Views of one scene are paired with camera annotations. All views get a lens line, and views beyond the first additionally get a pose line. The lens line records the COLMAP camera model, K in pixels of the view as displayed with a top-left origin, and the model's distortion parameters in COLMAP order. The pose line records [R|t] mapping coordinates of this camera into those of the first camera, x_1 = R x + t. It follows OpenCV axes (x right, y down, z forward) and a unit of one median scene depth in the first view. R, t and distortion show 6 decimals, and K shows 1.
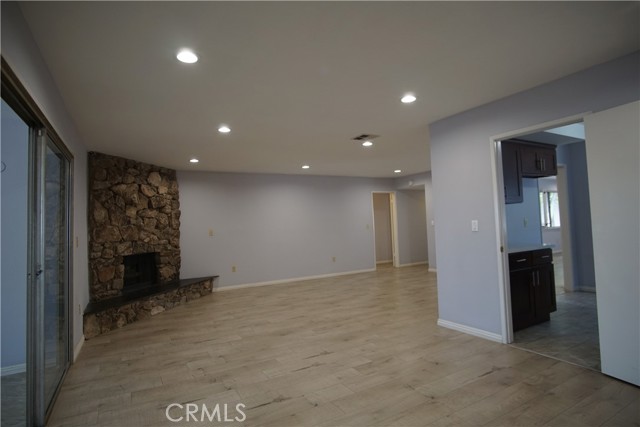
lens RADIAL K [[342.3, 0, 317.5], [0, 342.3, 208.1], [0, 0, 1]] dist [-0.034817, 0.010903]
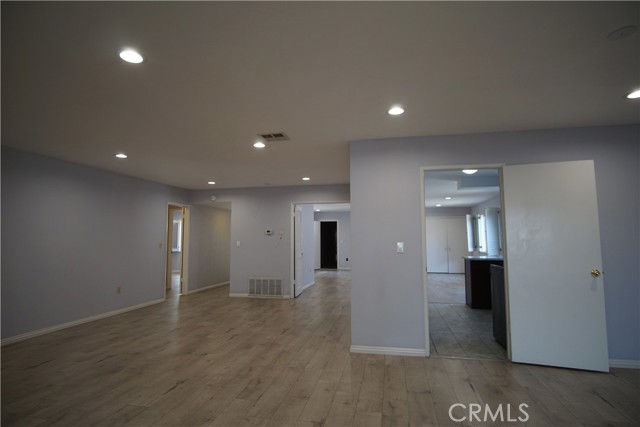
lens RADIAL K [[342.3, 0, 317.5], [0, 342.3, 208.1], [0, 0, 1]] dist [-0.034817, 0.010903]
pose [[0.664158, 0.105382, 0.740127, -0.455284], [-0.058447, 0.994304, -0.089125, 0.036976], [-0.745304, 0.015936, 0.666535, 0.443502]]
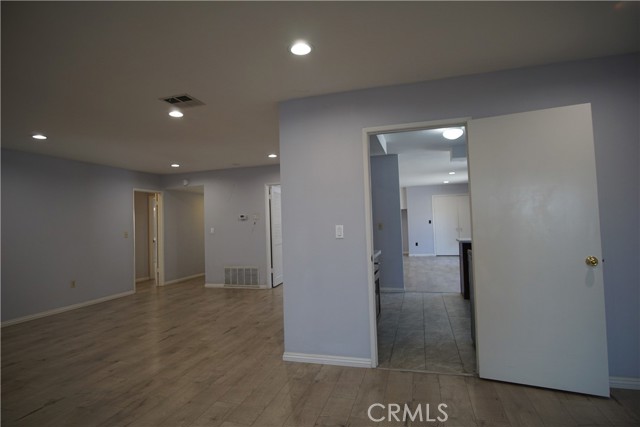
lens RADIAL K [[342.3, 0, 317.5], [0, 342.3, 208.1], [0, 0, 1]] dist [-0.034817, 0.010903]
pose [[0.721945, 0.047157, 0.690342, -0.143434], [-0.028958, 0.998860, -0.037948, 0.025404], [-0.691345, 0.007405, 0.722487, 0.393185]]
